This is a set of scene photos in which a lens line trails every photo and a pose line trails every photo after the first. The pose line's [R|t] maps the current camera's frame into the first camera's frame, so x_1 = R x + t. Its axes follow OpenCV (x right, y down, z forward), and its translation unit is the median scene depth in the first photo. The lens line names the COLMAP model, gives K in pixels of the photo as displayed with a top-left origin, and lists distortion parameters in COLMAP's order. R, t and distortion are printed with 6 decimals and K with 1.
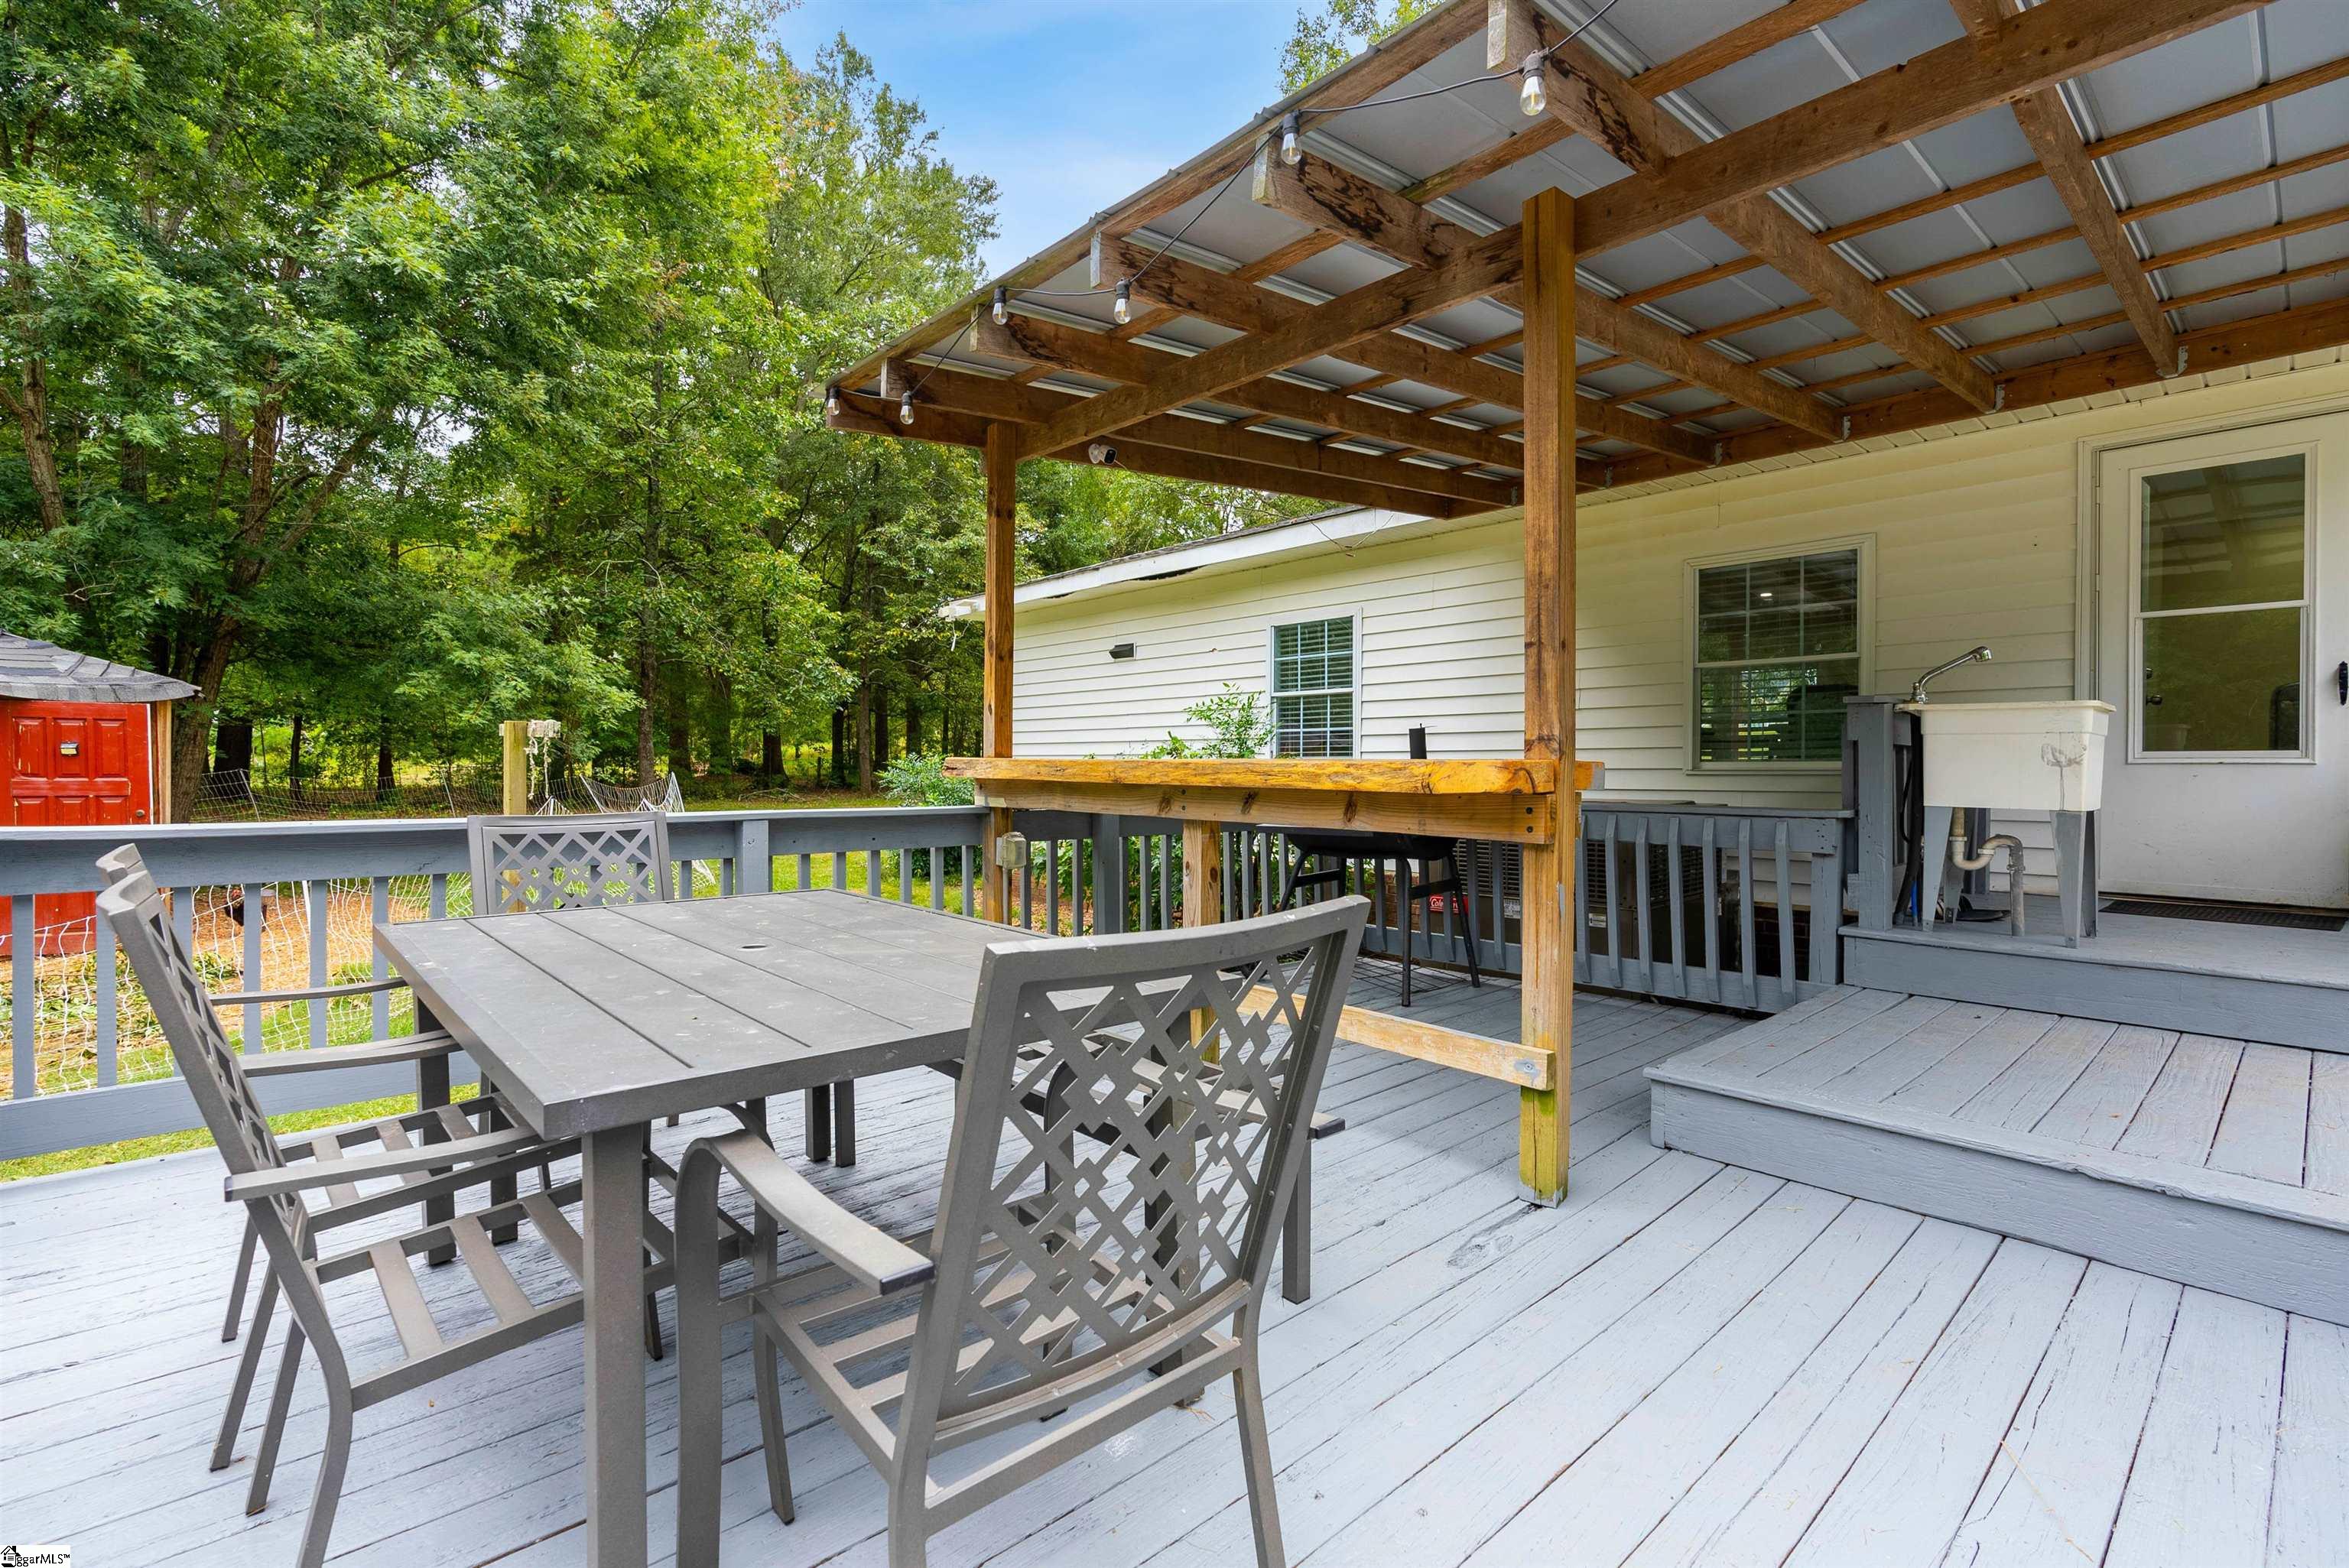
lens RADIAL K [[1058.9, 0, 1174.5], [0, 1058.9, 784.0], [0, 0, 1]] dist [-0.000264, 0.000767]
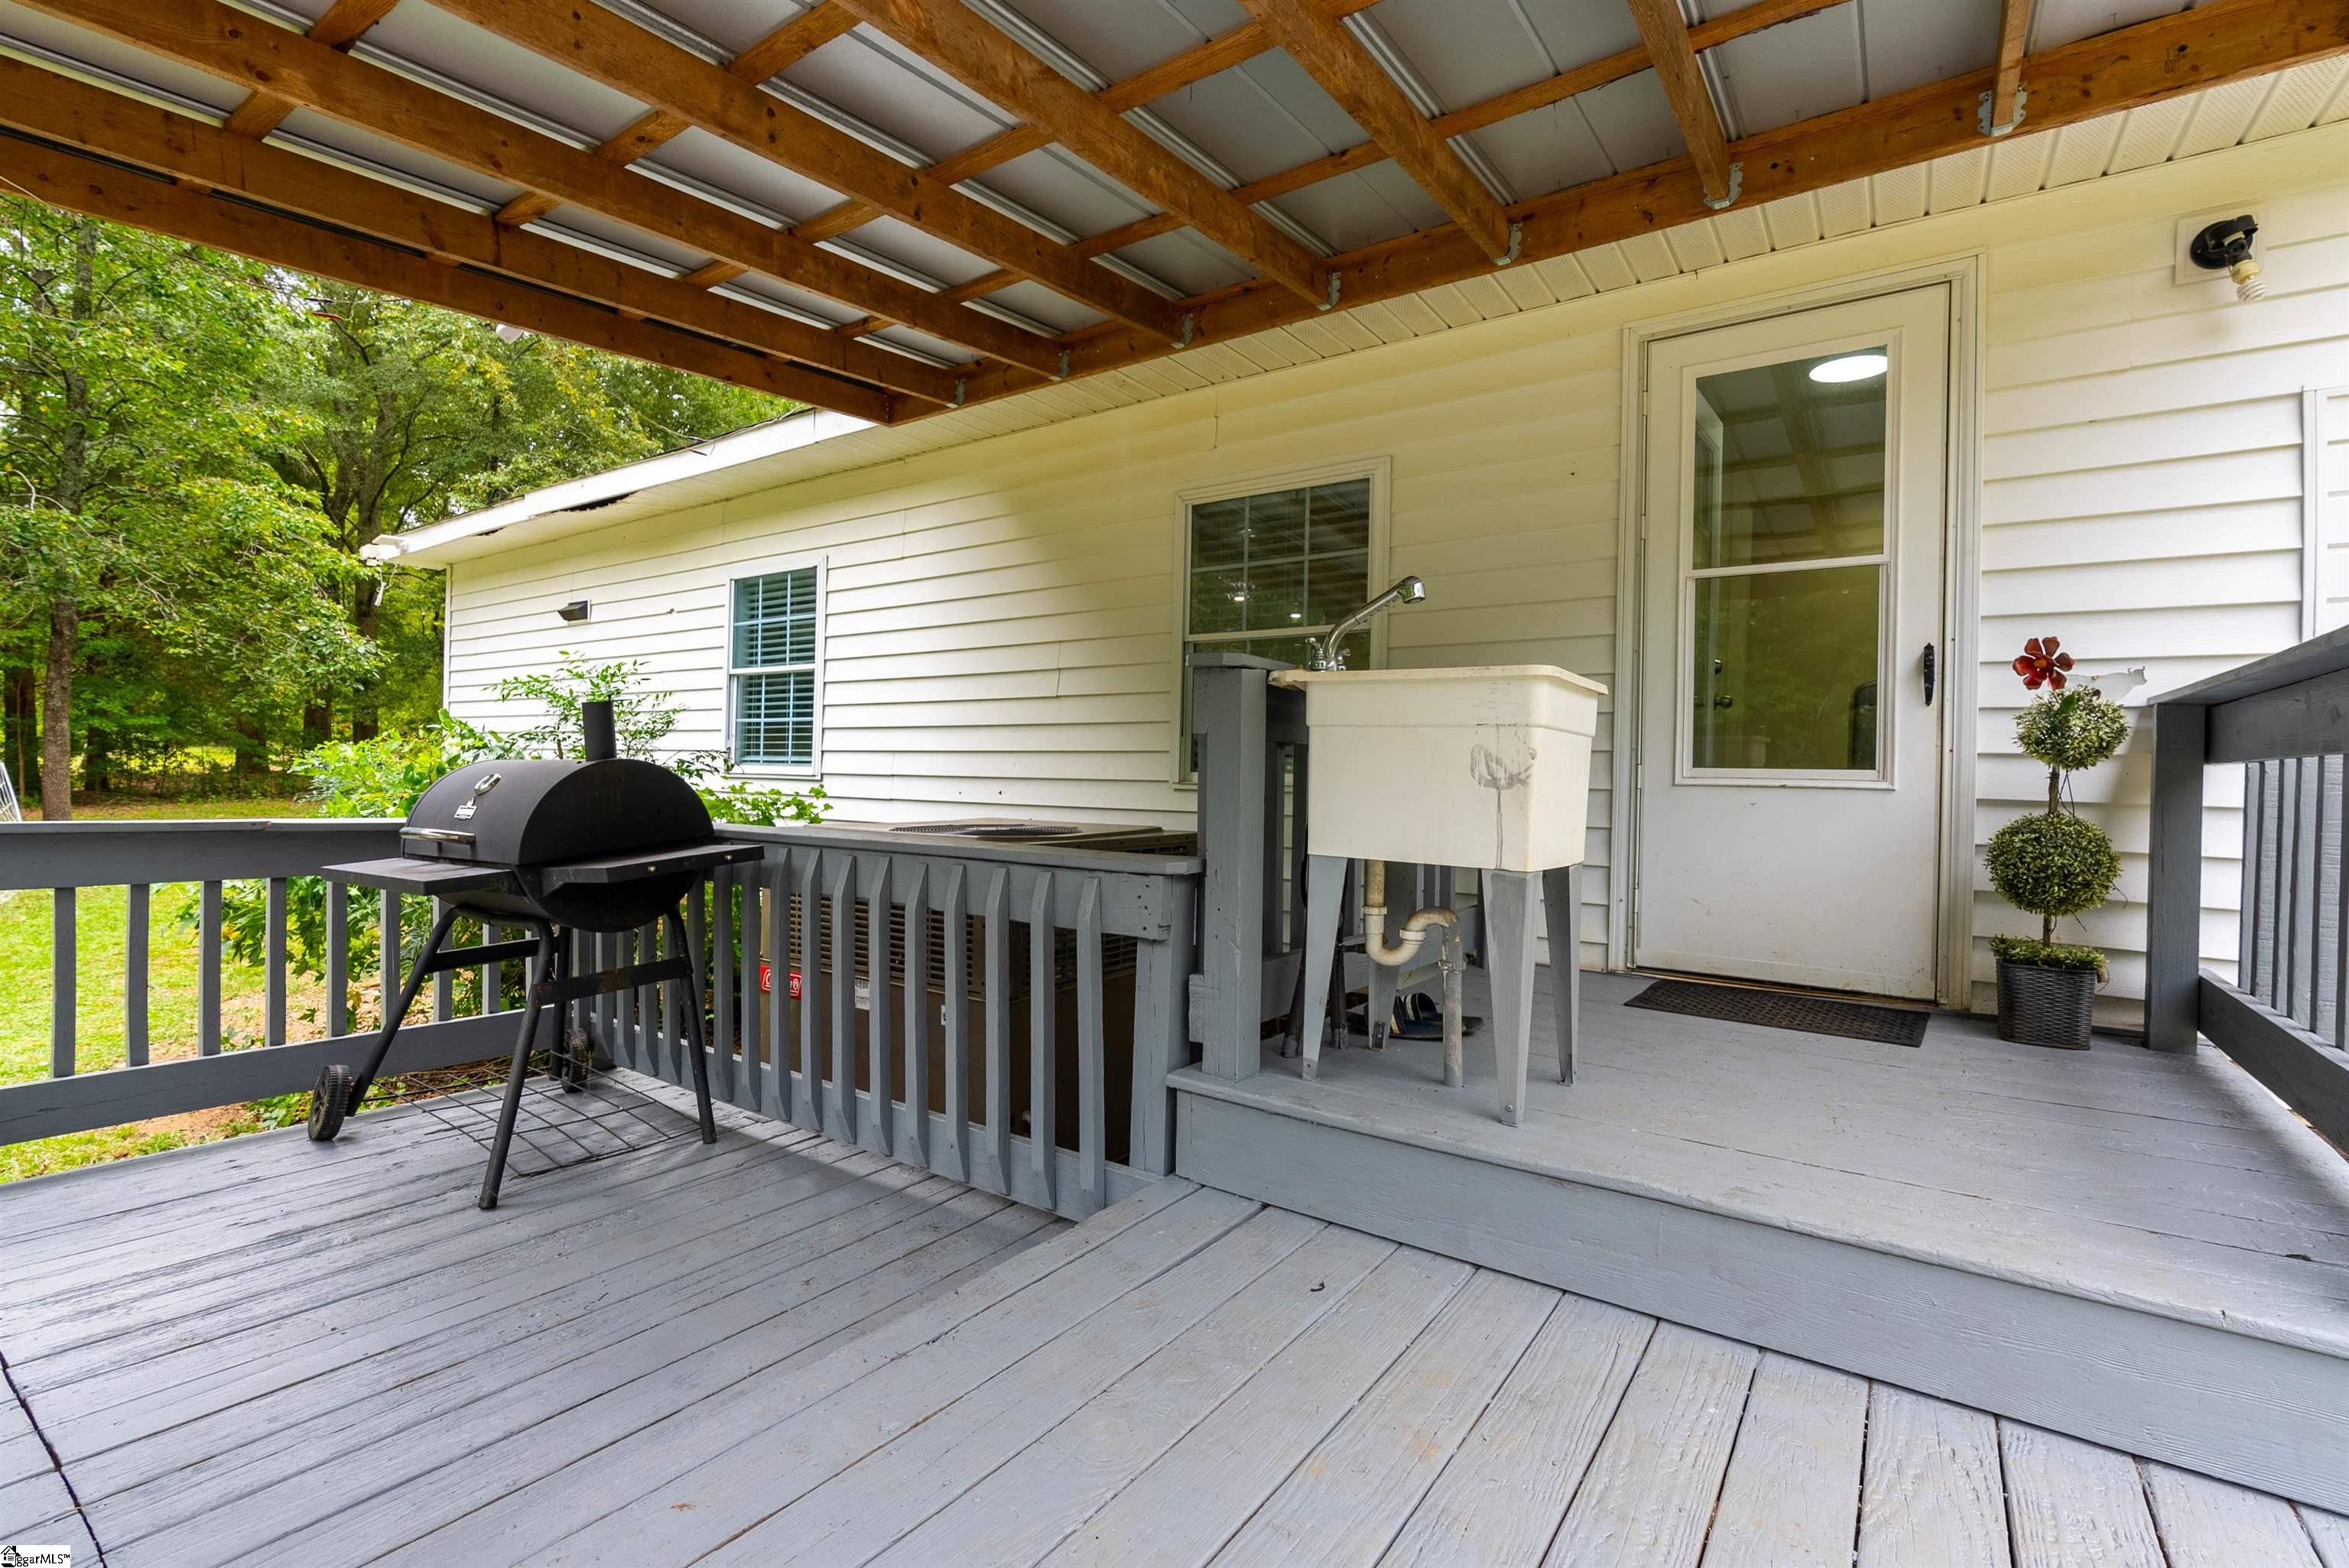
lens RADIAL K [[1055.7, 0, 1174.5], [0, 1055.7, 784.0], [0, 0, 1]] dist [0.001061, 0.000492]
pose [[0.976986, 0.017694, 0.212568, 0.414210], [-0.016069, 0.999827, -0.009370, -0.007918], [-0.212697, 0.005739, 0.977101, 0.375283]]
